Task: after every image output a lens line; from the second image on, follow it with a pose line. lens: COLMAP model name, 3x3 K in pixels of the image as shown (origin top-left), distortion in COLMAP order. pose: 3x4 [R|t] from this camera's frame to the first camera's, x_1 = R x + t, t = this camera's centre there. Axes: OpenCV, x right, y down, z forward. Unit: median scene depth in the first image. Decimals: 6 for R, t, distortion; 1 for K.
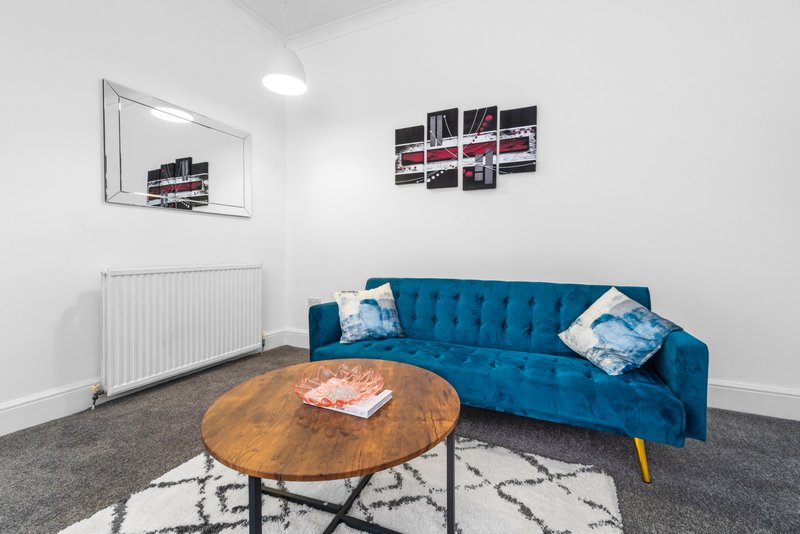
lens RADIAL K [[341.4, 0, 401.3], [0, 341.4, 263.9], [0, 0, 1]] dist [-0.001023, 0.000037]
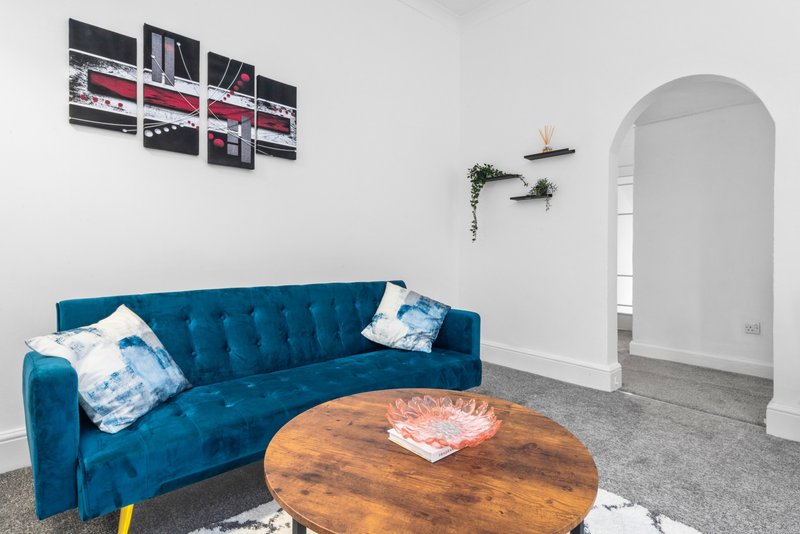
lens RADIAL K [[418.4, 0, 400.6], [0, 418.4, 261.6], [0, 0, 1]] dist [0.013250, 0.000887]
pose [[0.382596, -0.020953, 0.923678, -0.497754], [0.023171, 0.999646, 0.013079, -0.013891], [-0.923625, 0.016399, 0.382946, 0.317179]]
